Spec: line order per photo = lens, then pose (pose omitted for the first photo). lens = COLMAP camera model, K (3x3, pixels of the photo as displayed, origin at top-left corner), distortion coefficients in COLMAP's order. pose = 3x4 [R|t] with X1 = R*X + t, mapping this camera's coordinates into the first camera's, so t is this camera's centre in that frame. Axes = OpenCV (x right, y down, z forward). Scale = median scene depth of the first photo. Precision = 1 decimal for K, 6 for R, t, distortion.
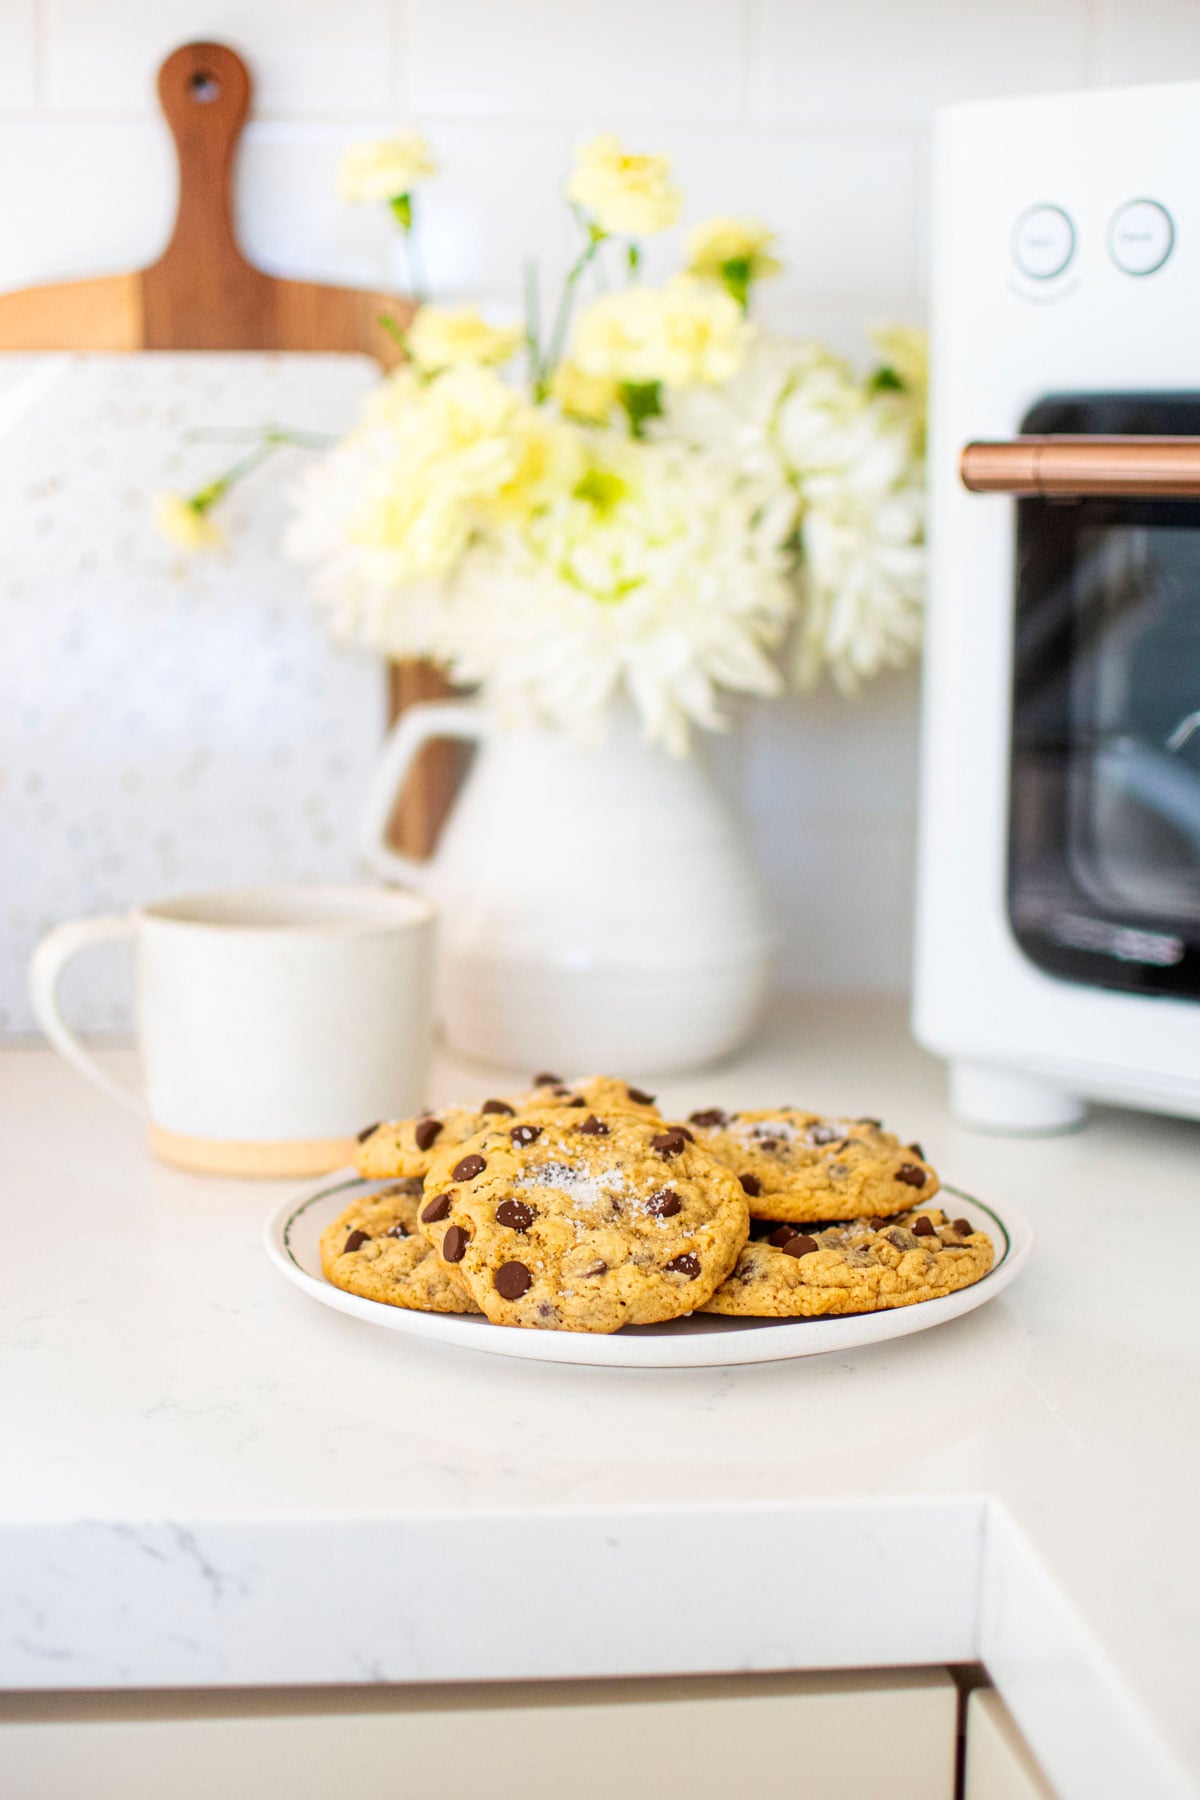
lens RADIAL K [[2675.5, 0, 600.0], [0, 2675.5, 900.0], [0, 0, 1]] dist [-0.125380, 0.046869]
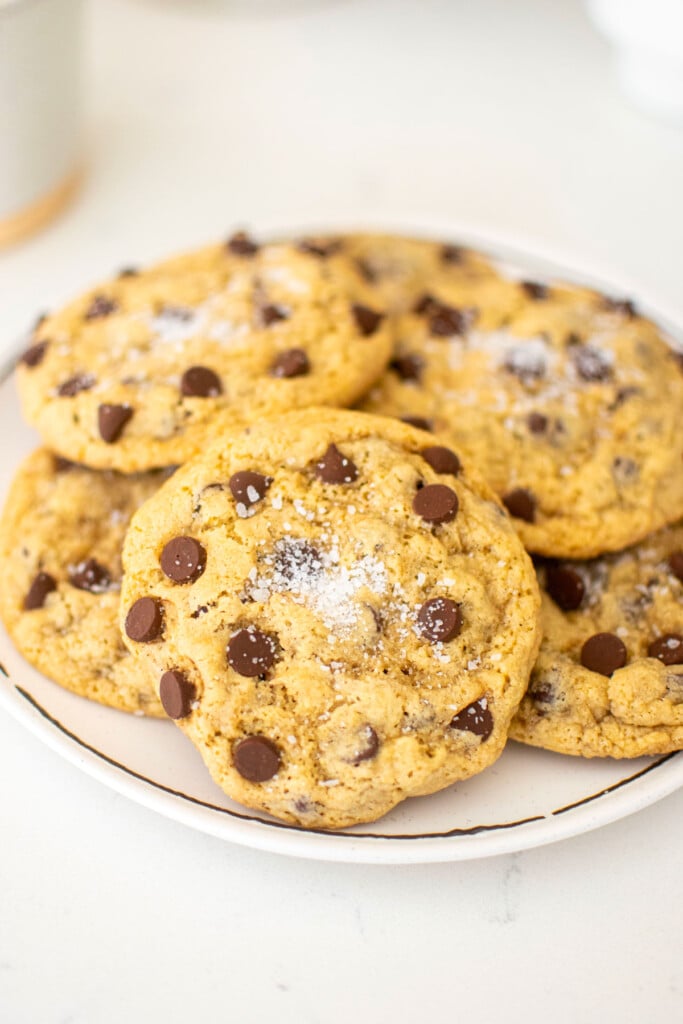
lens RADIAL K [[1522.1, 0, 341.5], [0, 1522.1, 512.0], [0, 0, 1]] dist [-0.125380, 0.046869]
pose [[0.993008, -0.048578, 0.107587, -0.050927], [-0.027139, 0.793038, 0.608567, -0.178897], [-0.114883, -0.607232, 0.786175, 0.674909]]
